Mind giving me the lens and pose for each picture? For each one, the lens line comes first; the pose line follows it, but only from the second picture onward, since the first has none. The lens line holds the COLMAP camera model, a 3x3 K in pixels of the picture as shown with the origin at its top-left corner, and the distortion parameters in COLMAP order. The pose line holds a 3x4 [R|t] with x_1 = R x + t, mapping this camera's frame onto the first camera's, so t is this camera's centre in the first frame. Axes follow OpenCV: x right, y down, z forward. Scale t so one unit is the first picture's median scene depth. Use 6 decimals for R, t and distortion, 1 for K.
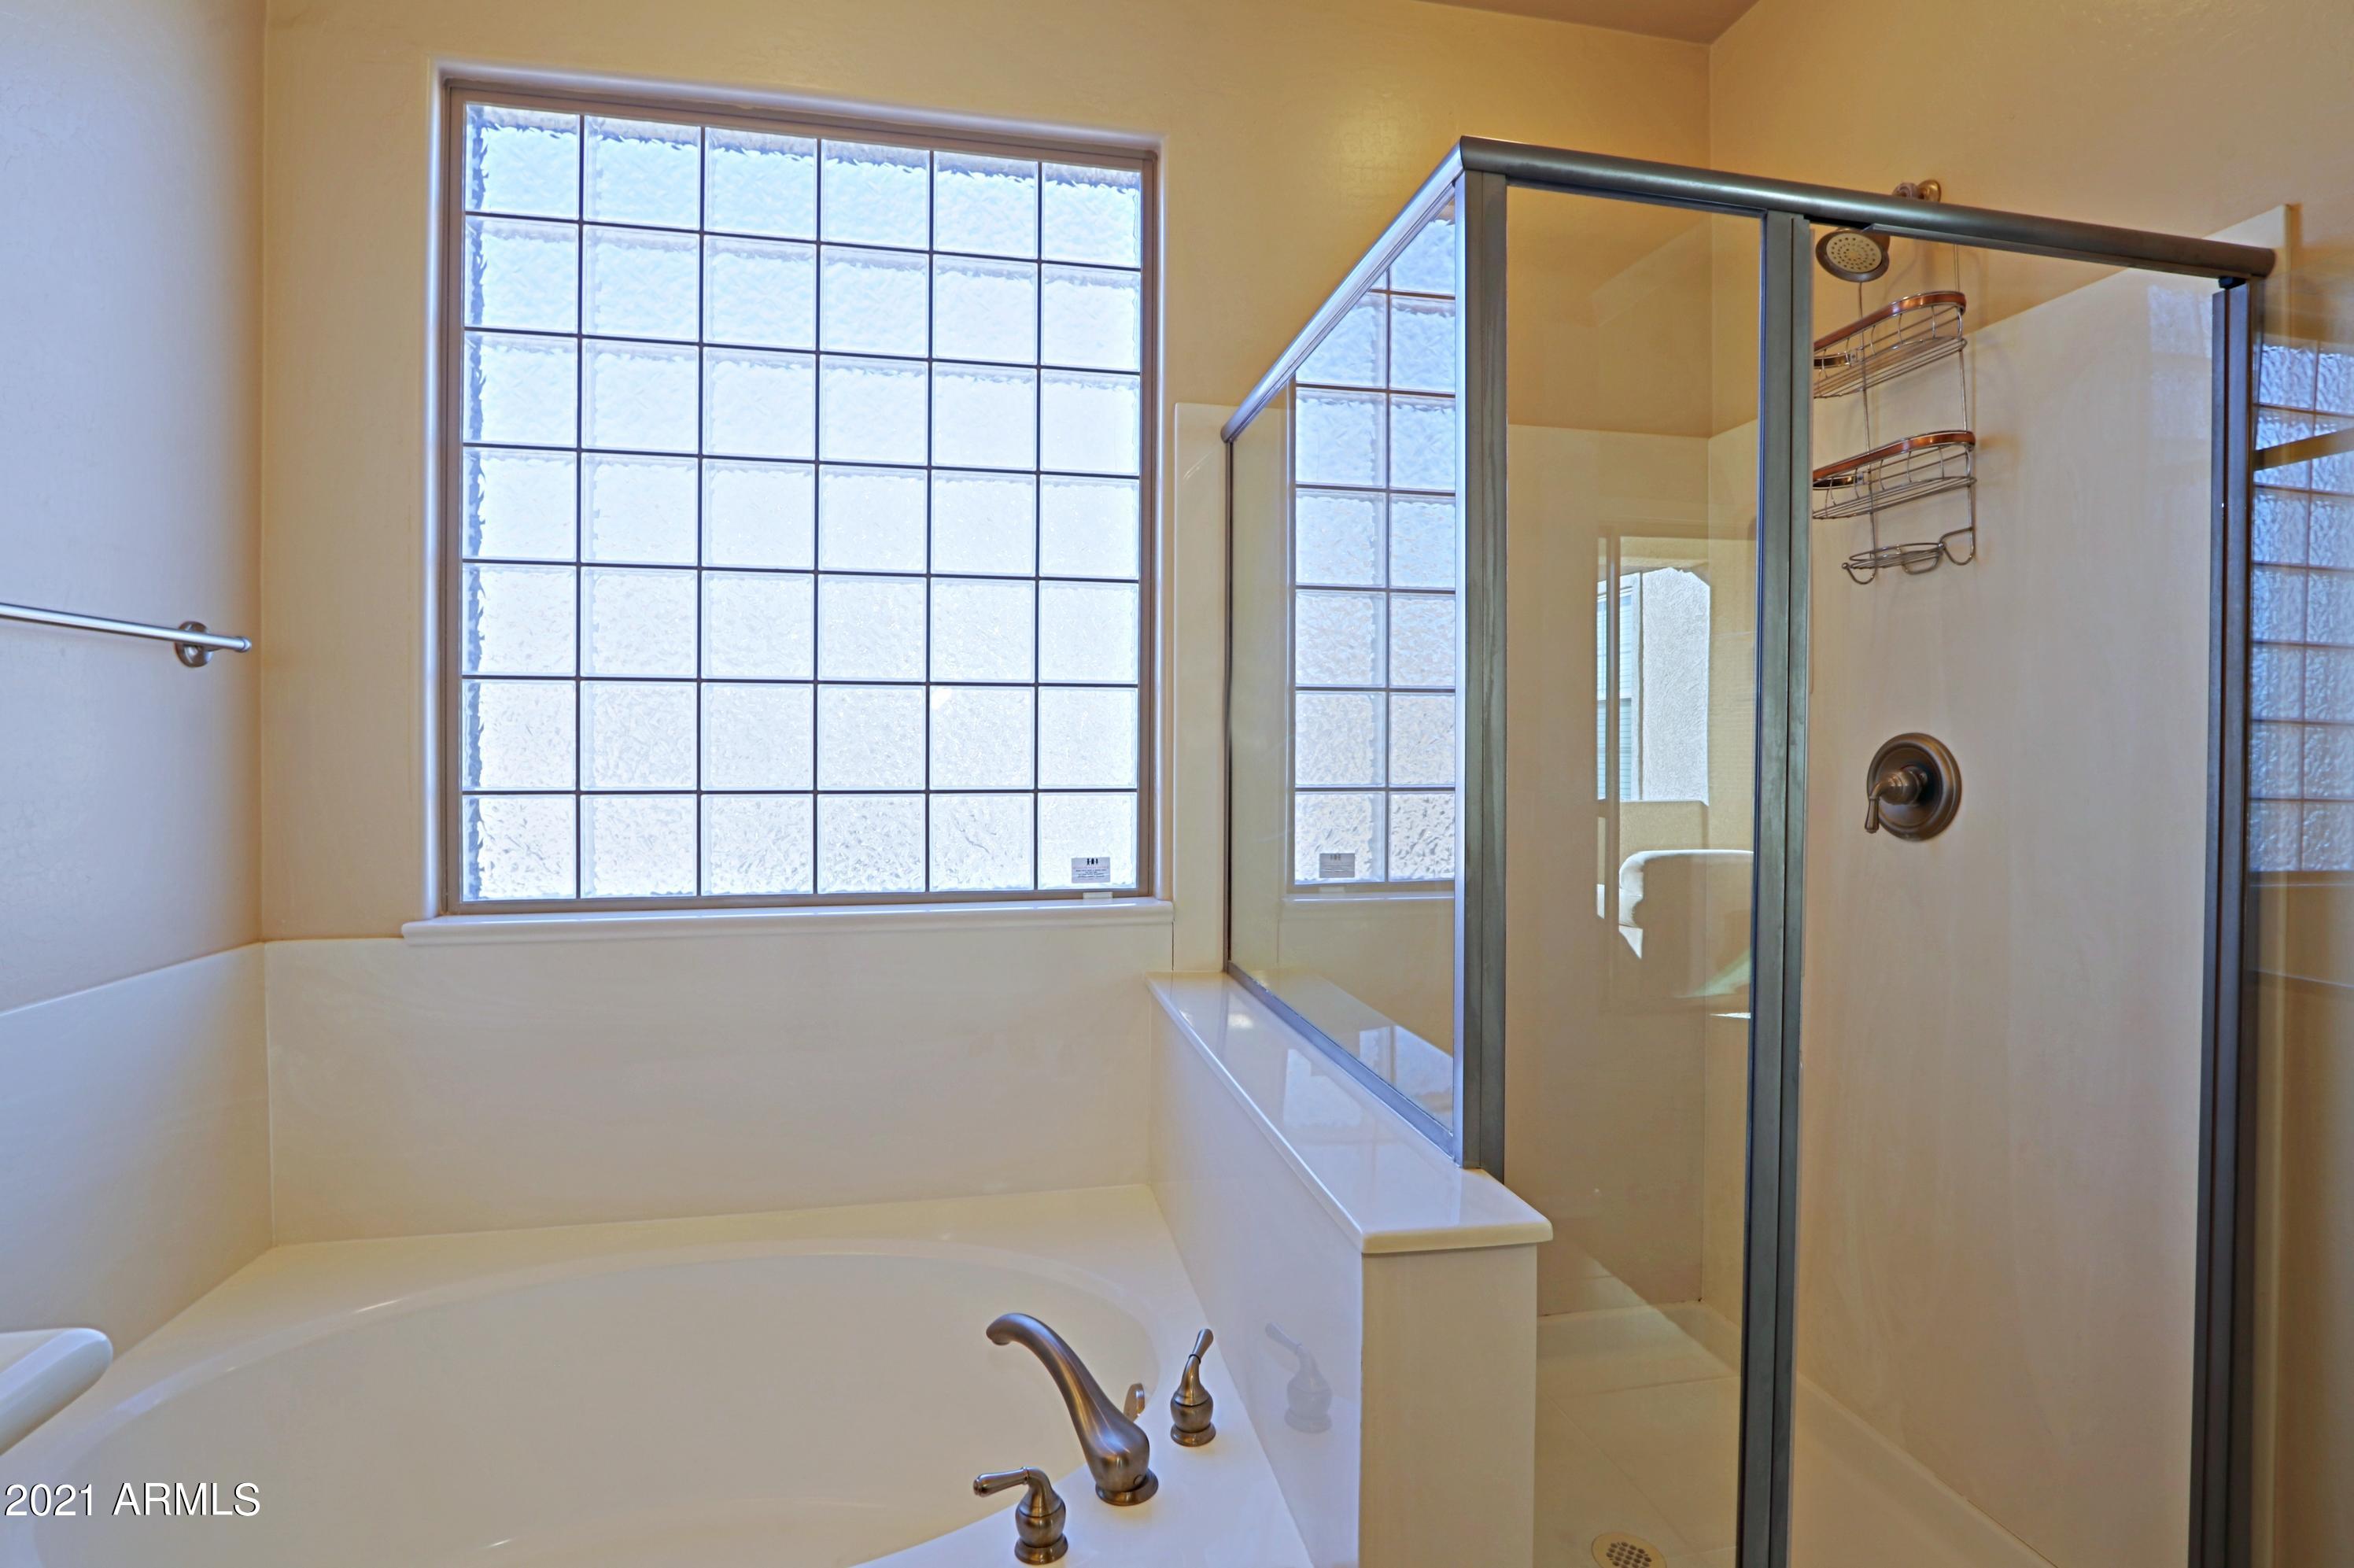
lens RADIAL K [[1098.0, 0, 1172.5], [0, 1098.0, 756.3], [0, 0, 1]] dist [-0.020982, 0.002977]
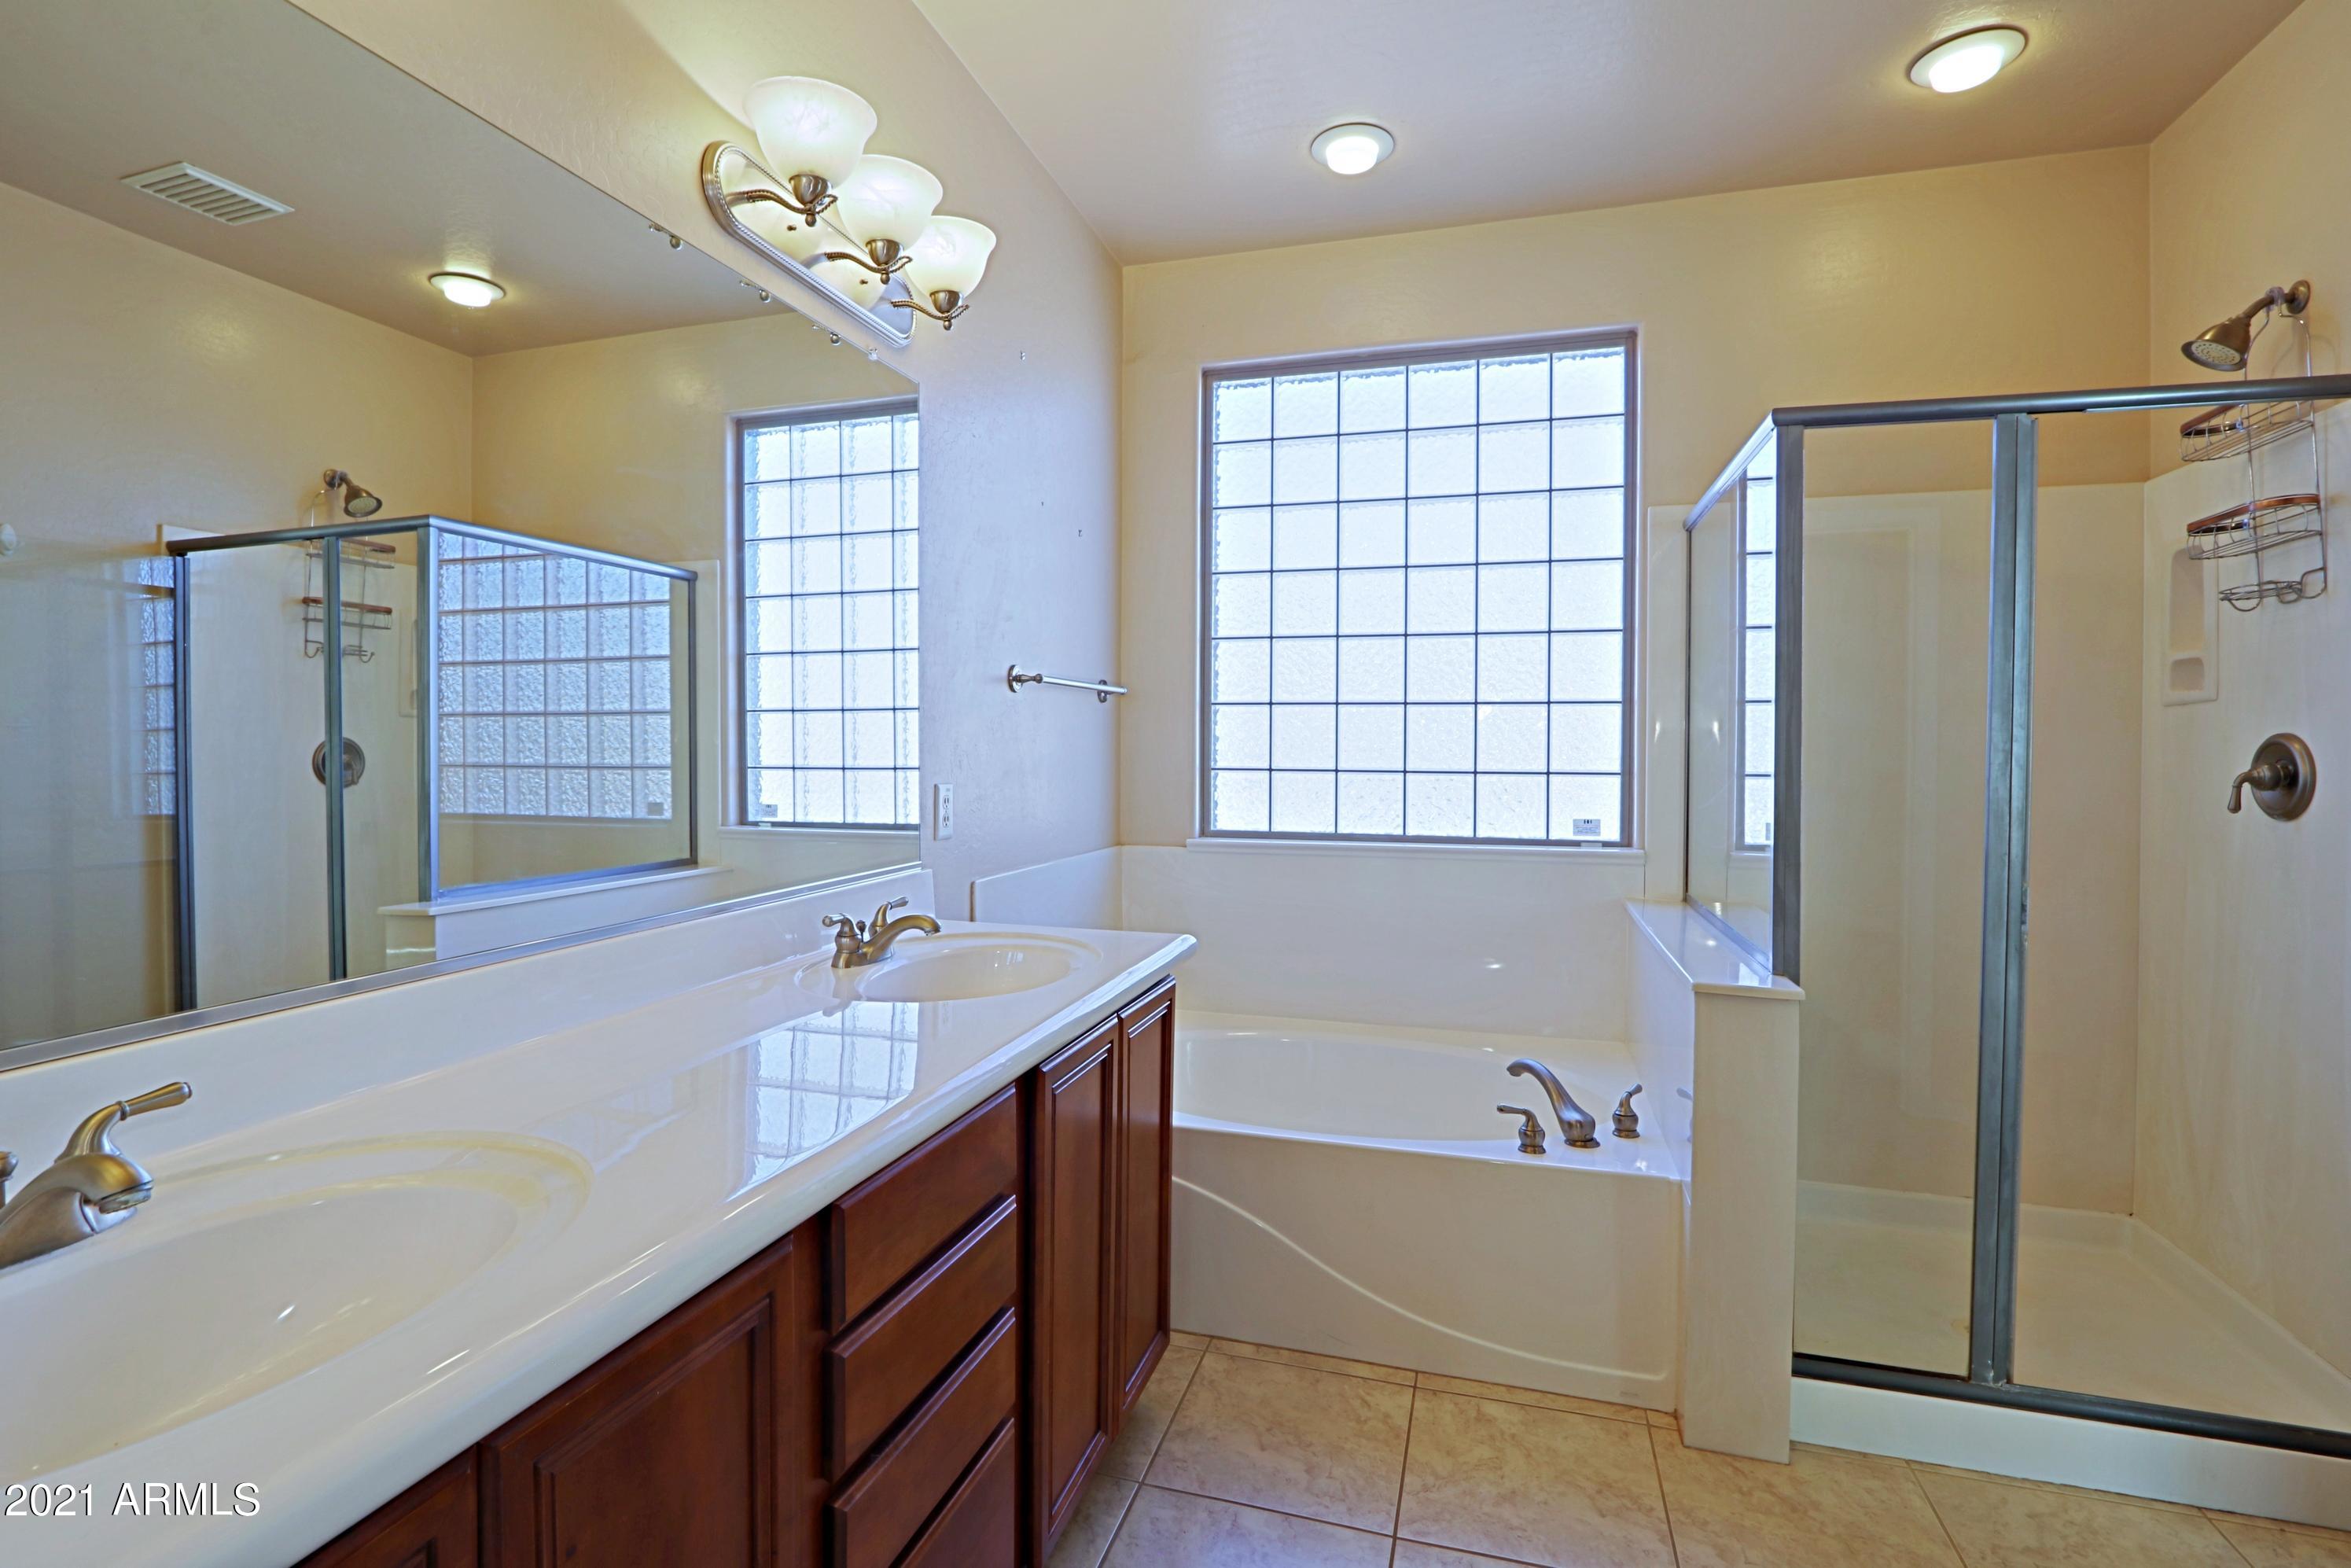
lens RADIAL K [[1083.2, 0, 1184.8], [0, 1083.2, 747.6], [0, 0, 1]] dist [-0.029965, 0.012785]
pose [[0.887841, 0.003173, -0.460140, 0.121865], [-0.006805, 0.999957, -0.006235, 0.009649], [0.460101, 0.008667, 0.887824, -0.579654]]
